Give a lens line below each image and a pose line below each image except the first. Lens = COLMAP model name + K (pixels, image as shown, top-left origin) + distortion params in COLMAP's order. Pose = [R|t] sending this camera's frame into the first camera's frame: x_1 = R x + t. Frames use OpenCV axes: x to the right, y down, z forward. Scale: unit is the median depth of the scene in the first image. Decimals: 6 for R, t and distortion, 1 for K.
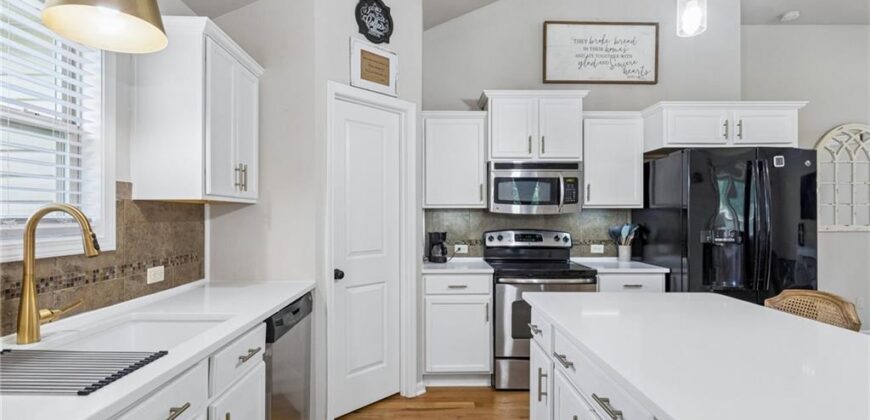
lens RADIAL K [[414.9, 0, 435.0], [0, 414.9, 210.0], [0, 0, 1]] dist [0.000217, -0.000127]
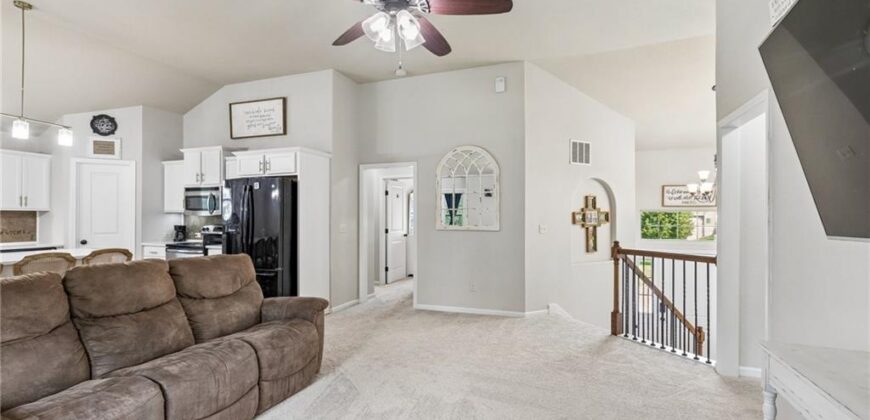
lens RADIAL K [[394.9, 0, 427.7], [0, 394.9, 211.6], [0, 0, 1]] dist [0.009681, 0.000803]
pose [[0.926246, -0.000894, -0.376919, 1.797658], [0.000060, 0.999998, -0.002223, -0.004044], [0.376920, 0.002036, 0.926244, -0.228769]]
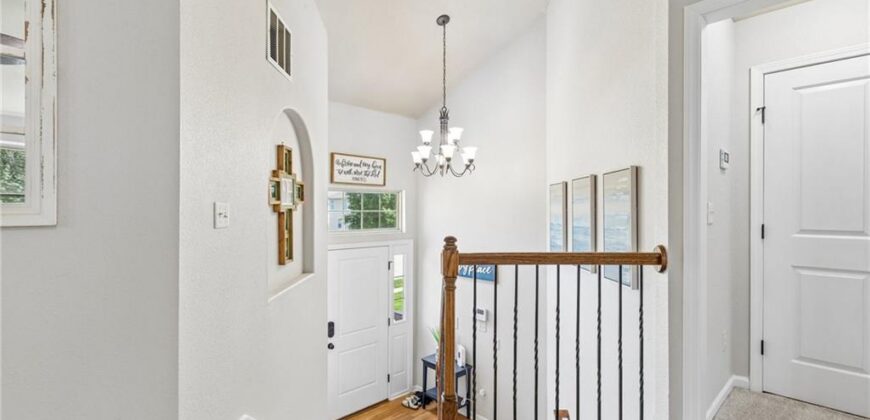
lens RADIAL K [[394.9, 0, 427.7], [0, 394.9, 211.6], [0, 0, 1]] dist [0.009681, 0.000803]
pose [[0.743565, 0.001761, 0.668662, 1.475475], [-0.011189, 0.999889, 0.009809, 0.047543], [-0.668570, -0.014775, 0.743502, 0.807316]]
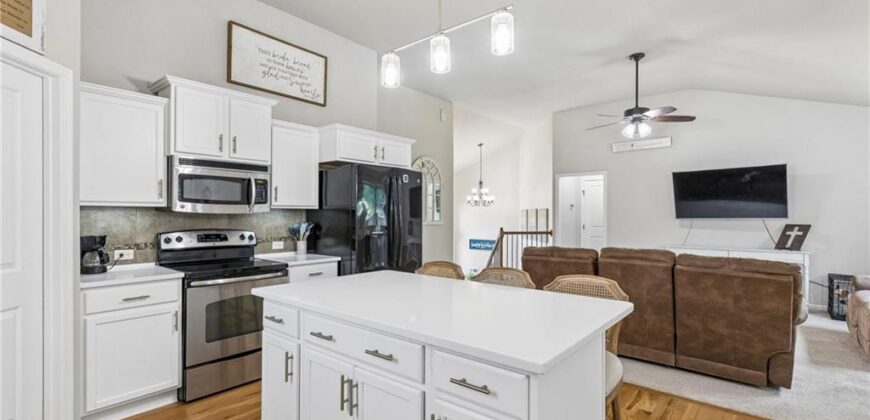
lens RADIAL K [[394.9, 0, 427.7], [0, 394.9, 211.6], [0, 0, 1]] dist [0.009681, 0.000803]
pose [[0.658925, 0.007210, 0.752174, -0.151306], [-0.010225, 0.999948, -0.000627, 0.000933], [-0.752139, -0.007278, 0.658965, 0.010090]]
